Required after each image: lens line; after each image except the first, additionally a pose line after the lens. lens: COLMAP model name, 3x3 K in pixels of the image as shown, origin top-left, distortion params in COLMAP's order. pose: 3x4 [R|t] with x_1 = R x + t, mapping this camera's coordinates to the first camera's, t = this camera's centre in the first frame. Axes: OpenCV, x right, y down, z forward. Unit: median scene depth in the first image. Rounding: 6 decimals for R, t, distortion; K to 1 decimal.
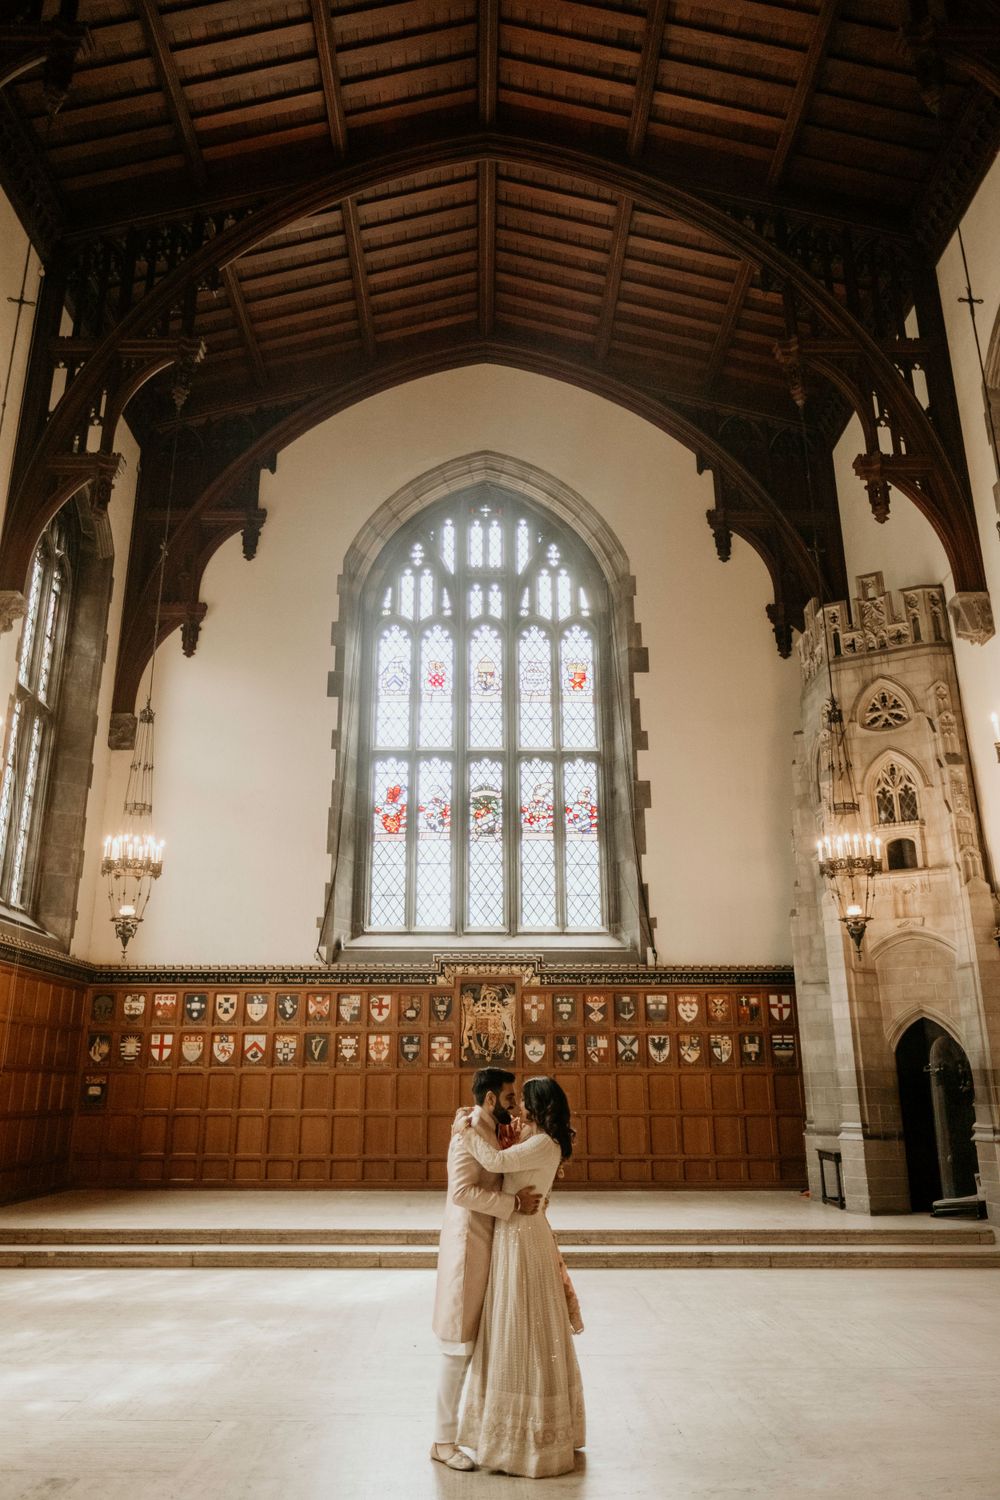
lens RADIAL K [[1033.6, 0, 498.0], [0, 1033.6, 740.0], [0, 0, 1]] dist [-0.013049, 0.002684]
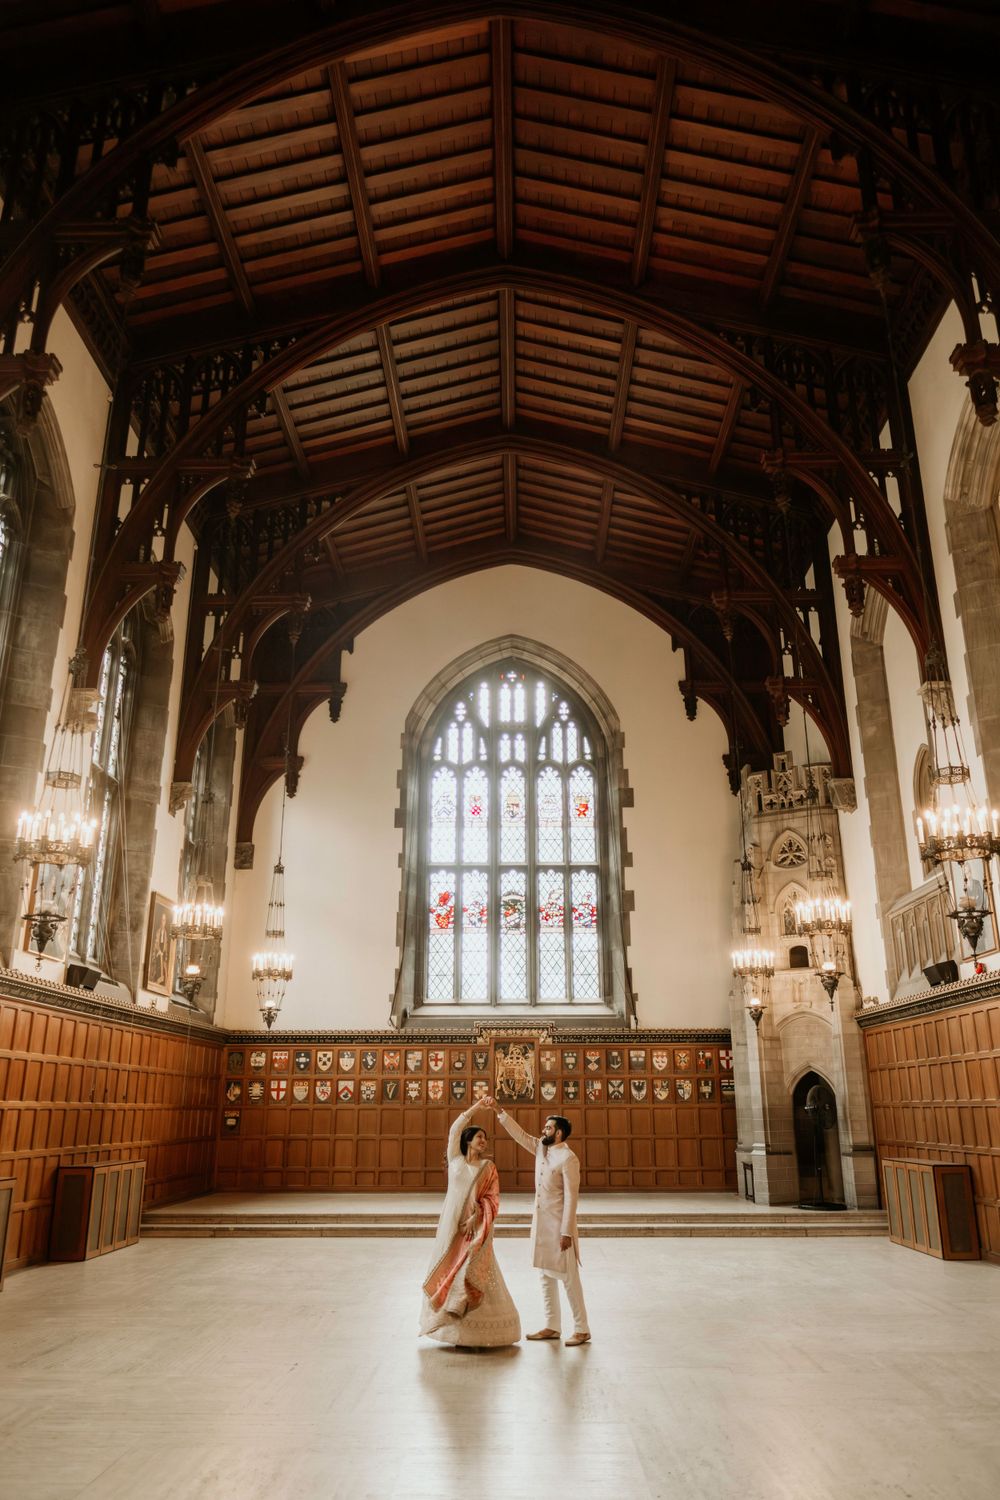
lens RADIAL K [[1056.7, 0, 528.7], [0, 1056.7, 748.7], [0, 0, 1]] dist [-0.014055, 0.001561]
pose [[0.999906, -0.007133, -0.011699, 0.028680], [0.007096, 0.999970, -0.003231, -0.150649], [0.011721, 0.003148, 0.999926, -0.405129]]
